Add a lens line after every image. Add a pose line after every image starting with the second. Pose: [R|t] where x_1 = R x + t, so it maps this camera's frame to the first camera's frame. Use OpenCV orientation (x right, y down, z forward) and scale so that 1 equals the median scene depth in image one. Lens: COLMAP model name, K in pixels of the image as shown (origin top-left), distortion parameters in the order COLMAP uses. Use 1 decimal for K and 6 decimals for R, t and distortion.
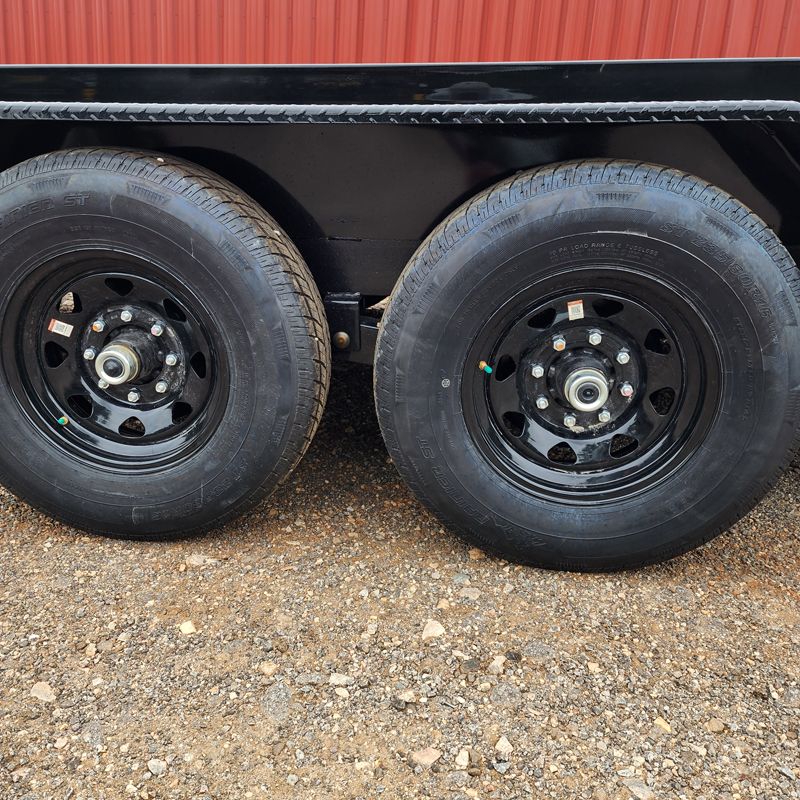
lens RADIAL K [[701.4, 0, 390.2], [0, 701.4, 398.1], [0, 0, 1]] dist [0.089170, -0.097309]
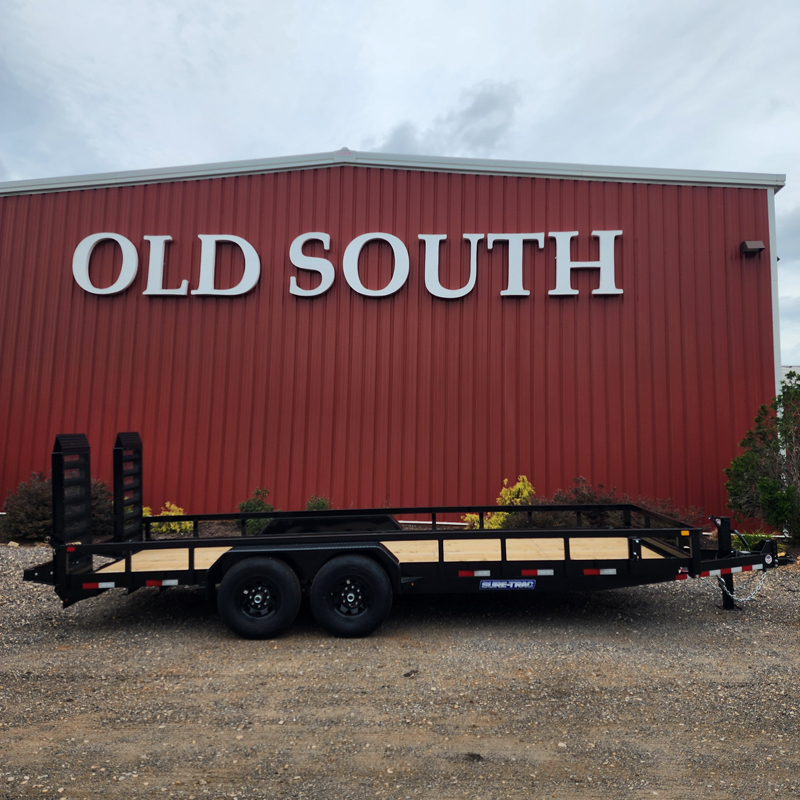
lens RADIAL K [[701.4, 0, 390.2], [0, 701.4, 398.1], [0, 0, 1]] dist [0.089170, -0.097309]
pose [[0.996157, -0.031440, 0.081747, 0.179141], [0.061126, 0.918016, -0.391803, 0.675595], [-0.062727, 0.395294, 0.916410, -4.245458]]
